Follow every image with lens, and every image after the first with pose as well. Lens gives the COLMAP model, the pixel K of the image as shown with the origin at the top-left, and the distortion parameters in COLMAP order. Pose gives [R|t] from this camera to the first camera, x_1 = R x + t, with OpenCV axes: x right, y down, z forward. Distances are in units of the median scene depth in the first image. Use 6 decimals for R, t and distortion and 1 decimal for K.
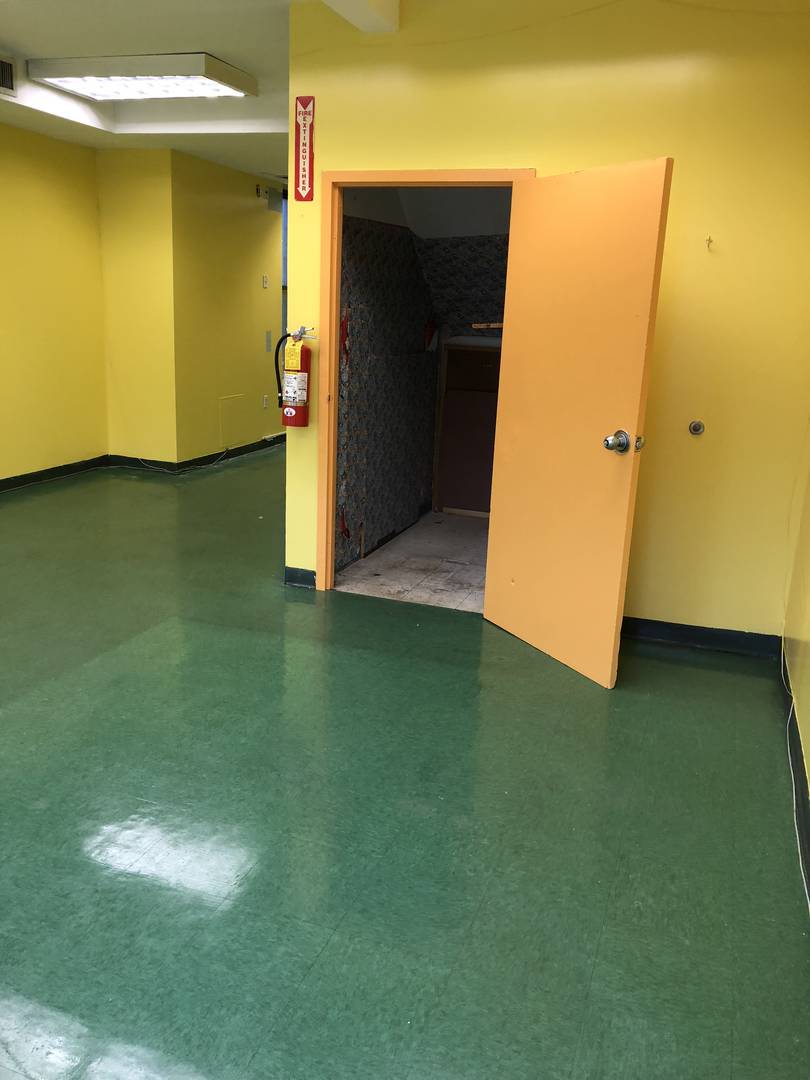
lens RADIAL K [[880.8, 0, 405.0], [0, 880.8, 540.0], [0, 0, 1]] dist [0.015983, 0.004063]
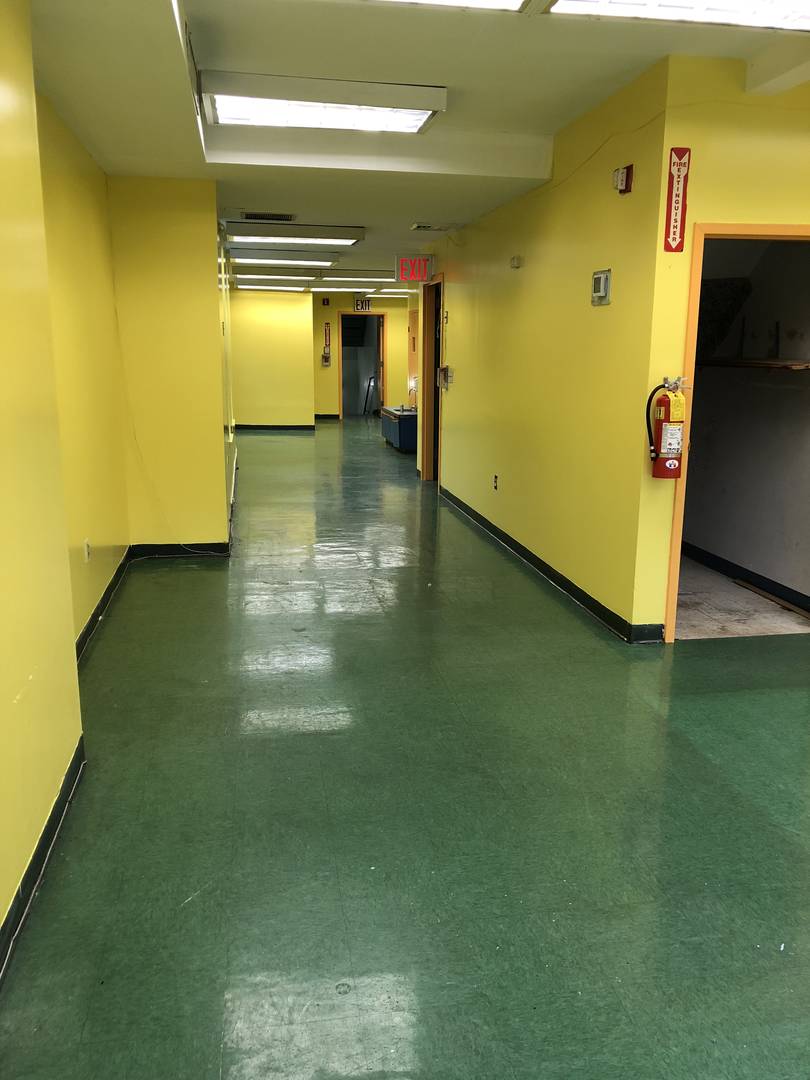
lens RADIAL K [[880.8, 0, 405.0], [0, 880.8, 540.0], [0, 0, 1]] dist [0.015983, 0.004063]
pose [[0.871087, -0.143039, 0.469837, -0.867257], [0.156811, 0.987579, 0.009930, -0.121211], [-0.465421, 0.065025, 0.882697, 0.285972]]
